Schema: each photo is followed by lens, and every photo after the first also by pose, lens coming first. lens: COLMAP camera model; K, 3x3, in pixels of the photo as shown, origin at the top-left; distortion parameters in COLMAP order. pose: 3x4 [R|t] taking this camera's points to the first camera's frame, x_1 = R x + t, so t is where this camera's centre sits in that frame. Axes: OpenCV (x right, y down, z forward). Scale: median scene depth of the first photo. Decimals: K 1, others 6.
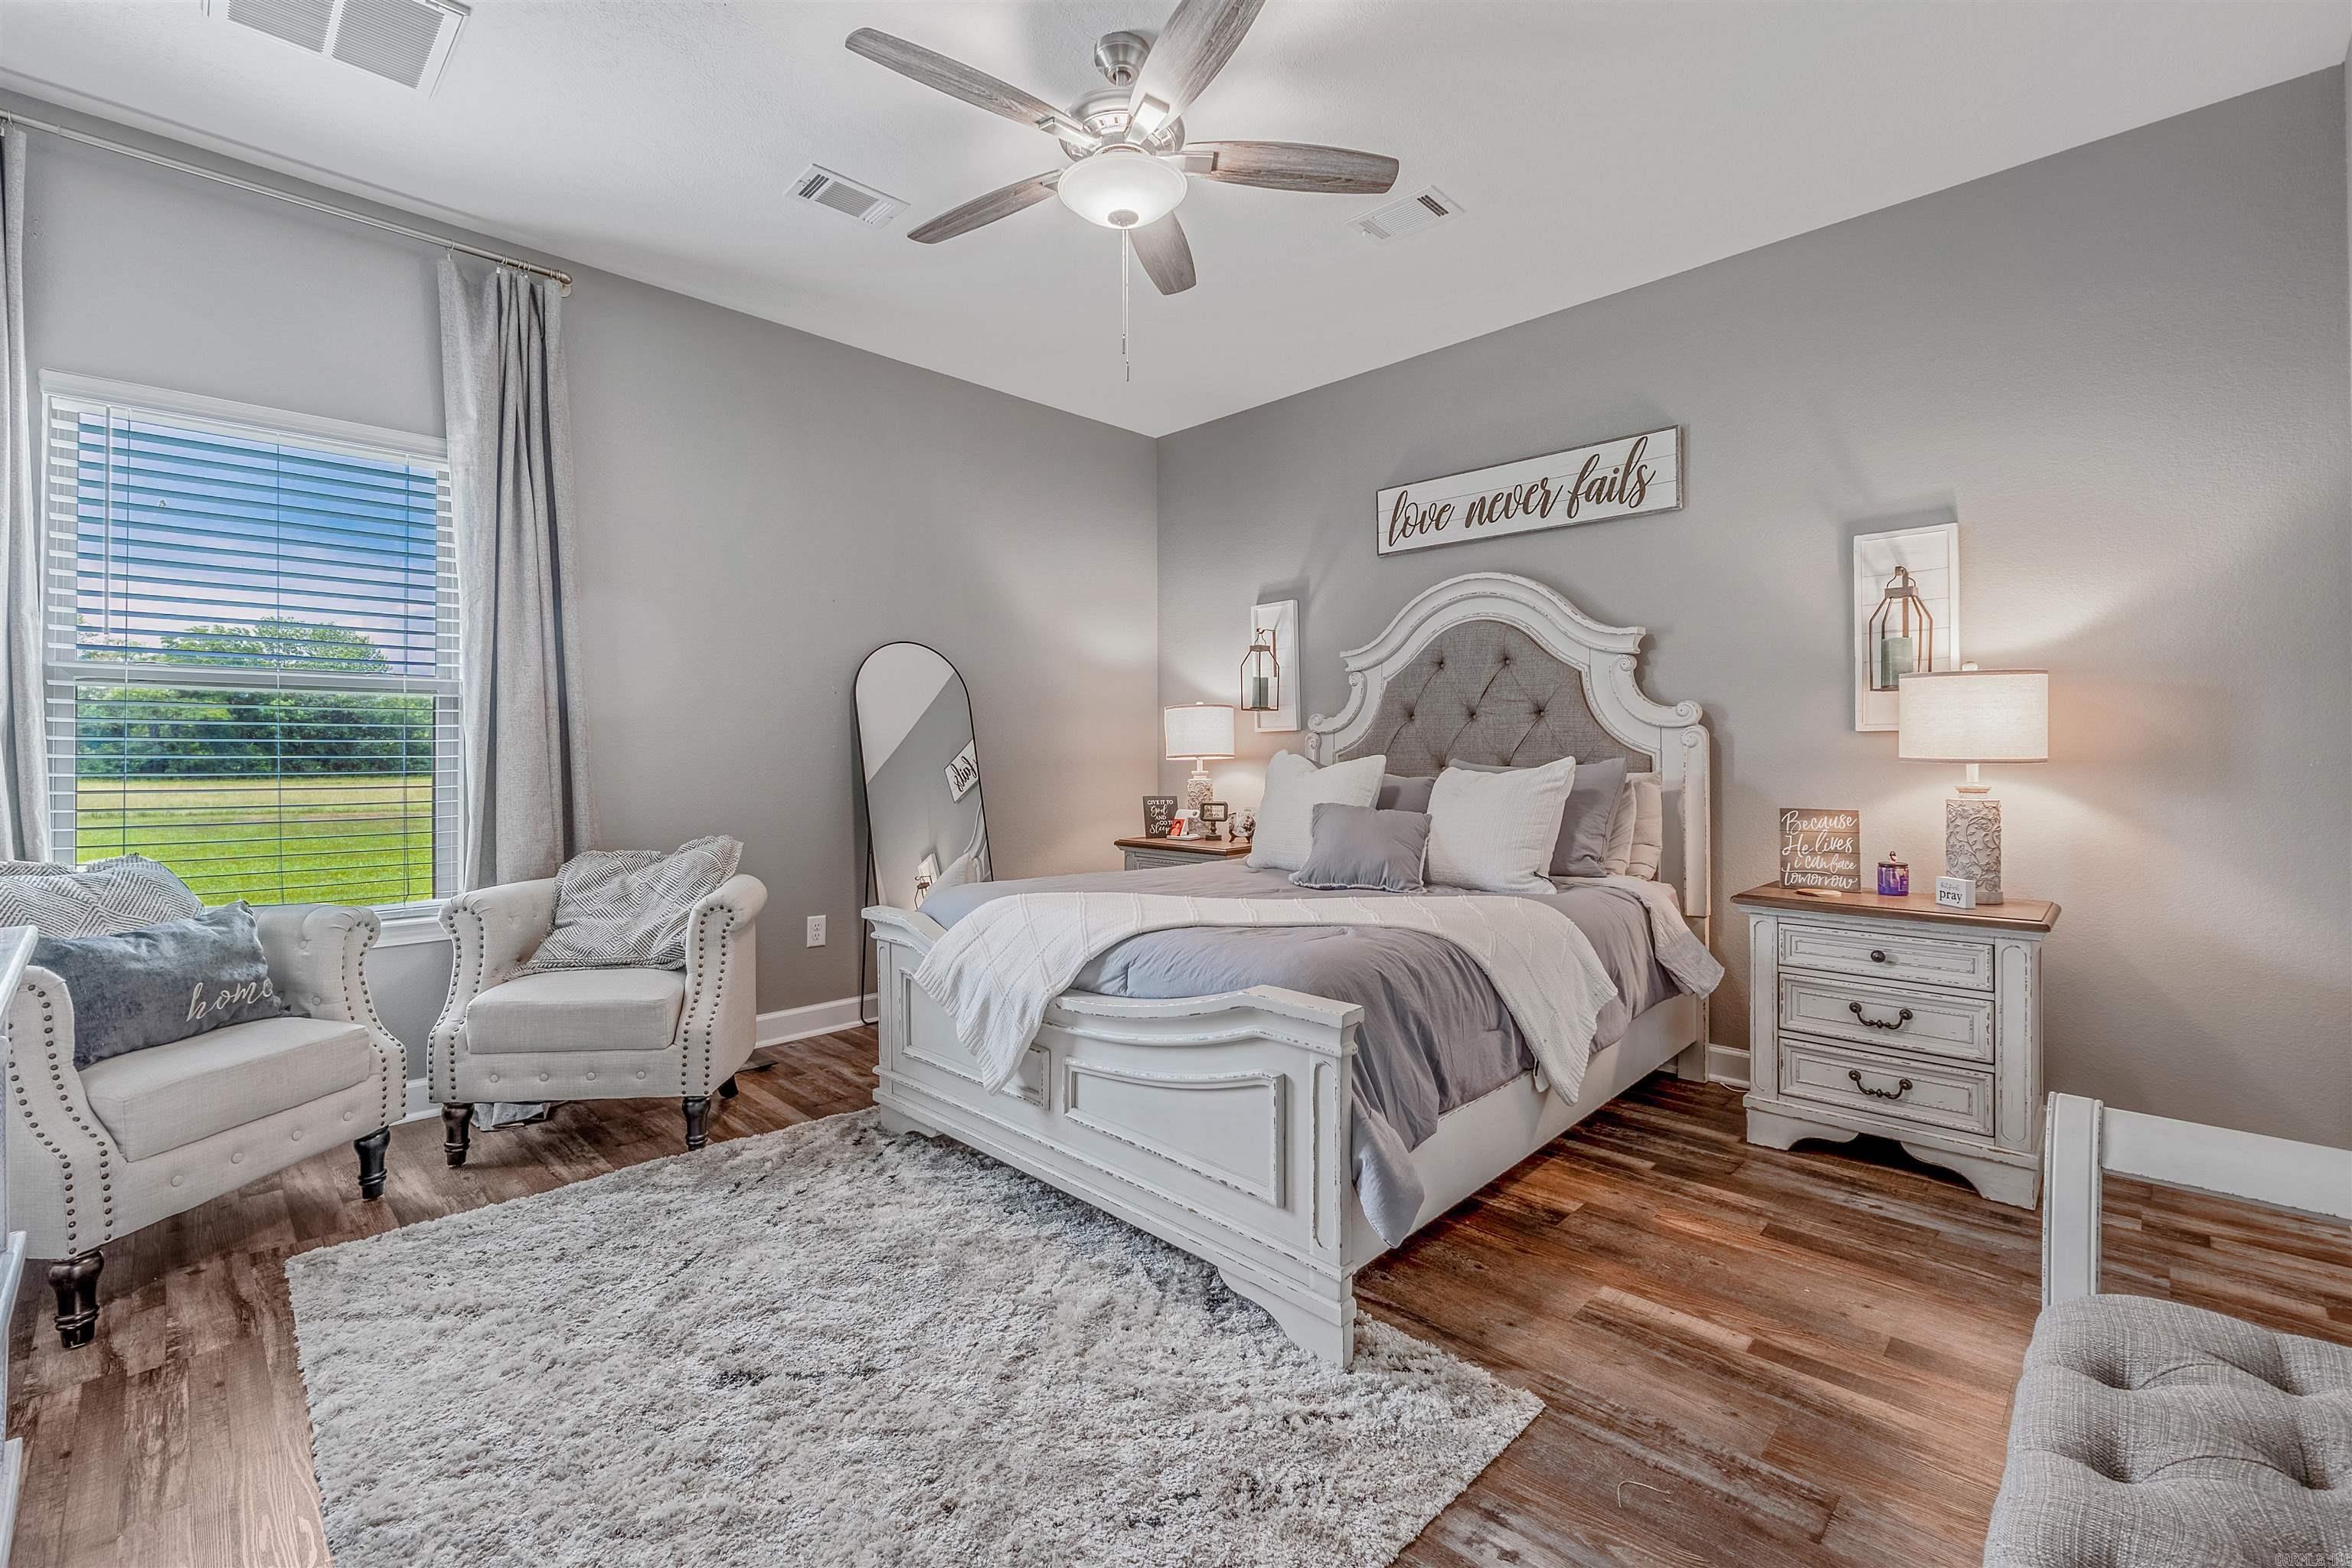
lens RADIAL K [[1006.2, 0, 1183.6], [0, 1006.2, 768.6], [0, 0, 1]] dist [-0.006275, -0.001486]
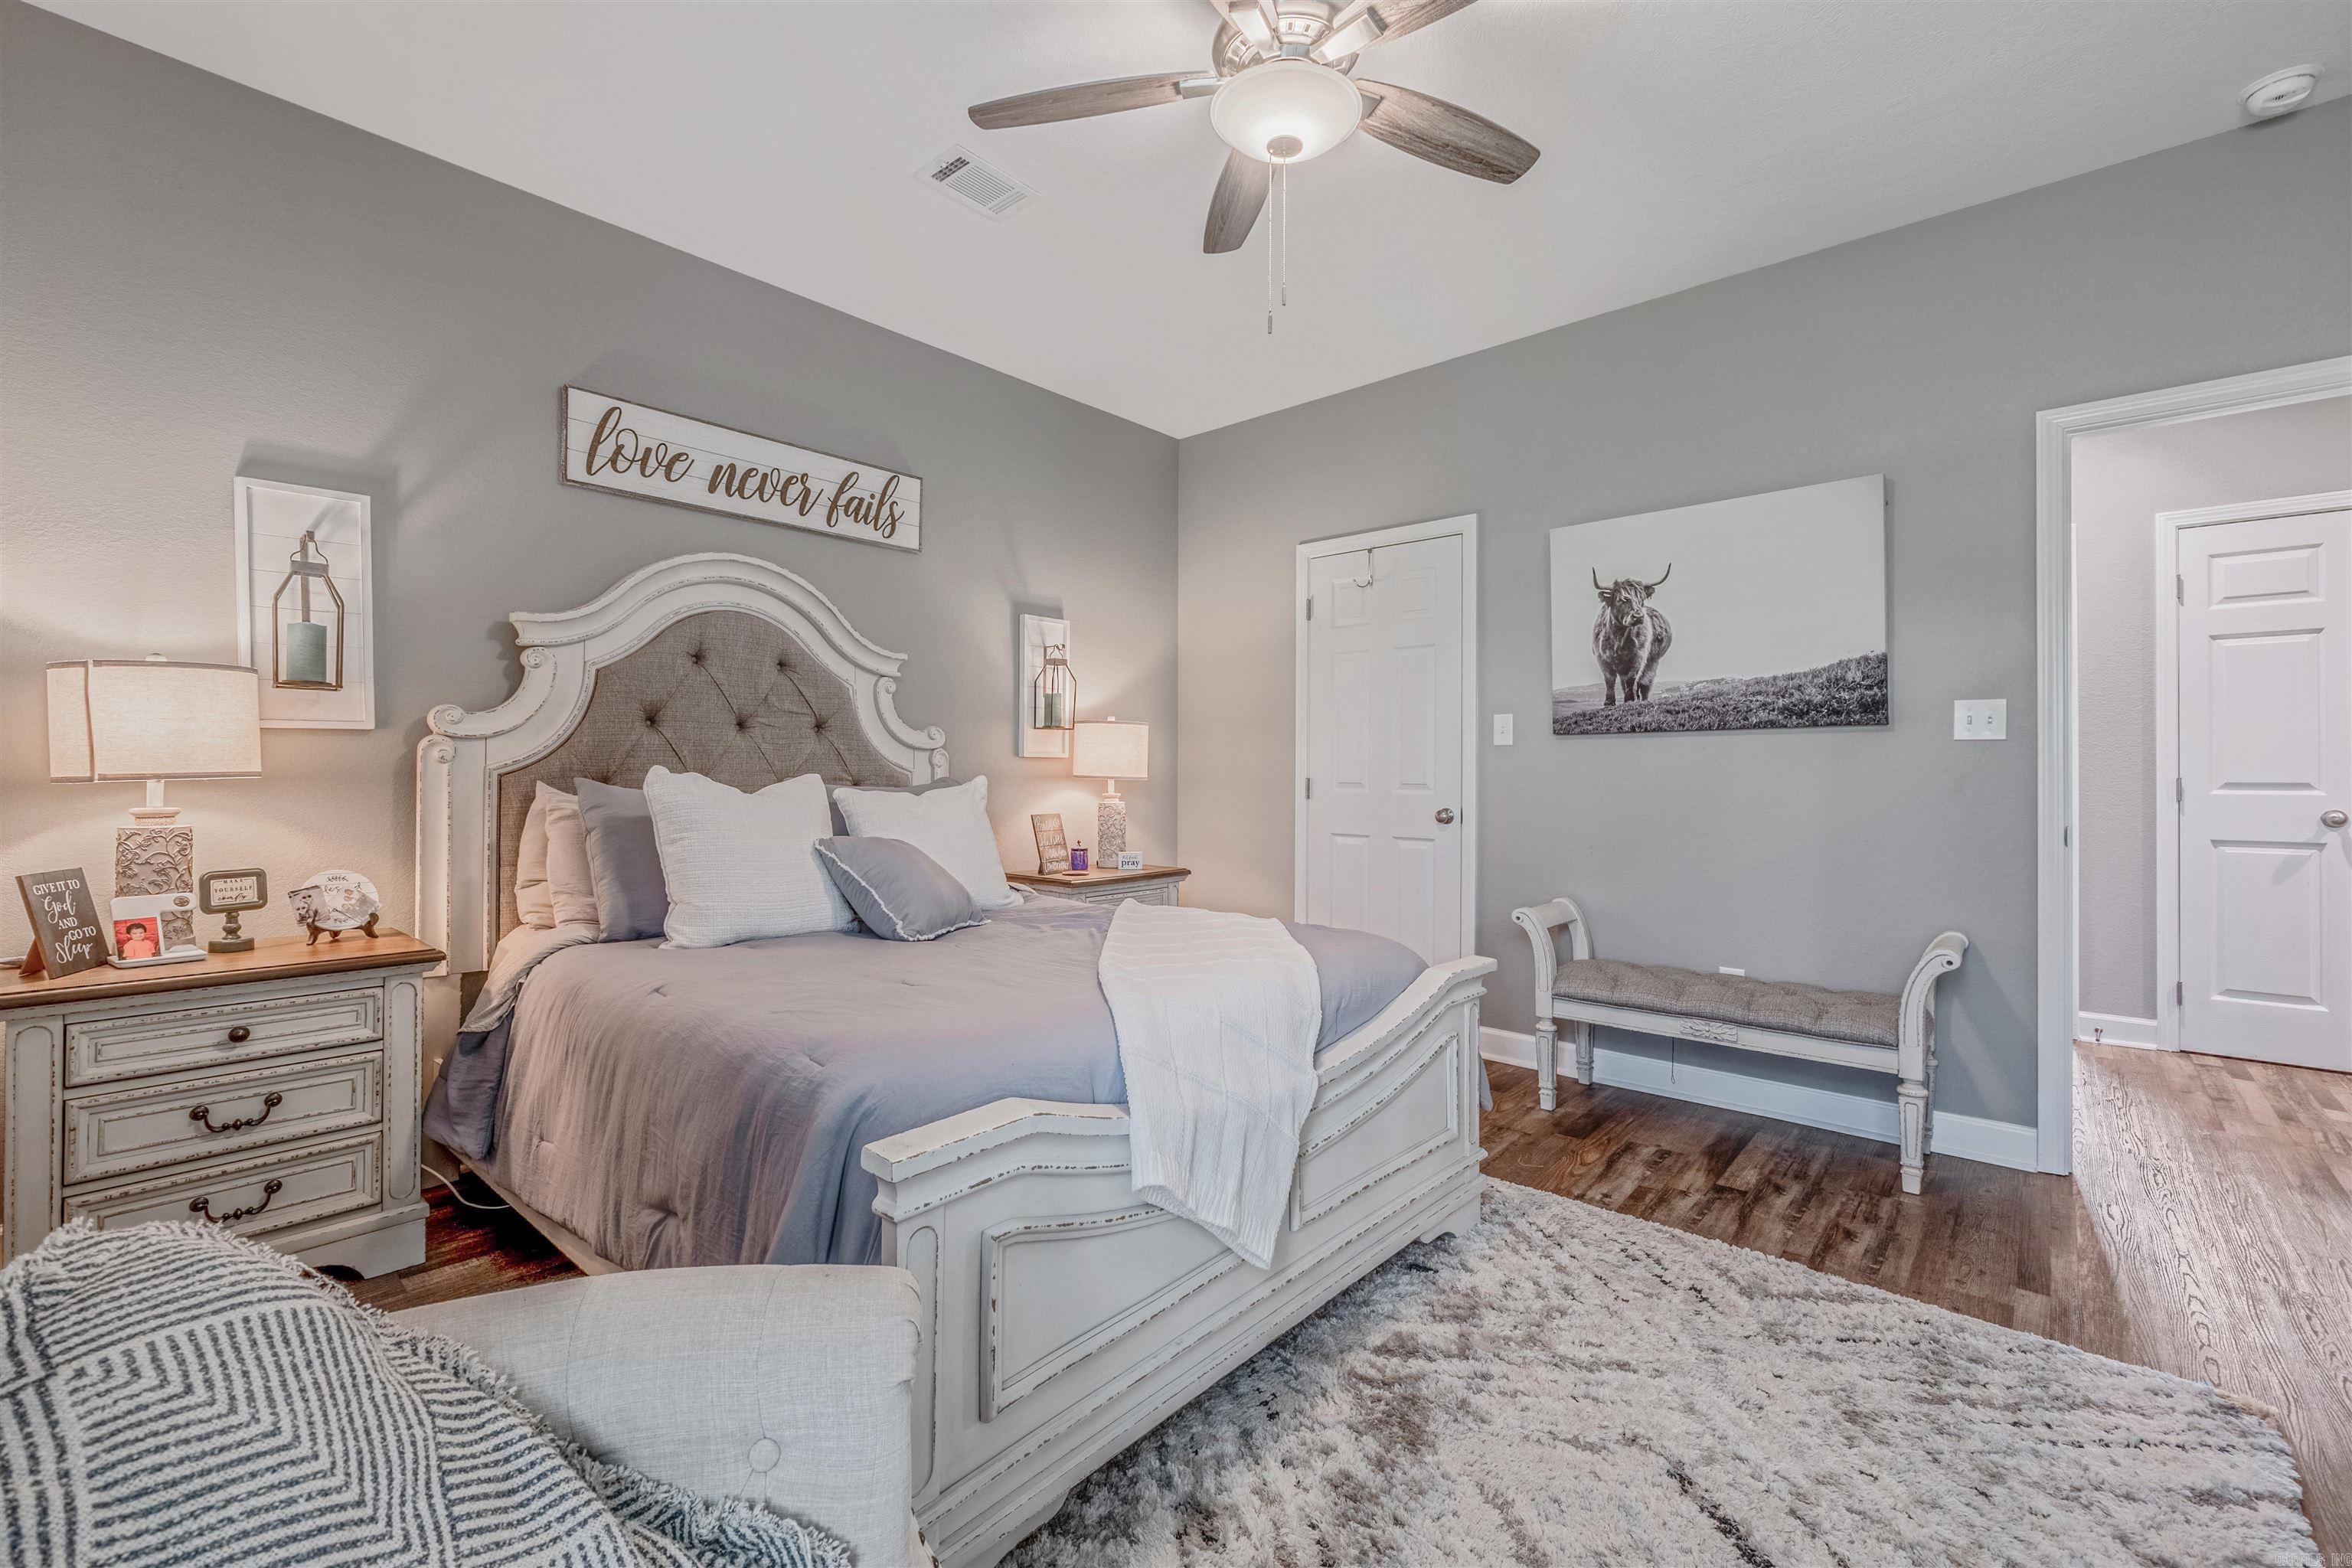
lens RADIAL K [[1033.3, 0, 1183.7], [0, 1033.3, 767.3], [0, 0, 1]] dist [-0.001973, -0.000282]
pose [[-0.070455, 0.009824, 0.997467, -0.583241], [0.011472, 0.999893, -0.009037, -0.007492], [-0.997449, 0.010806, -0.070560, 0.697298]]
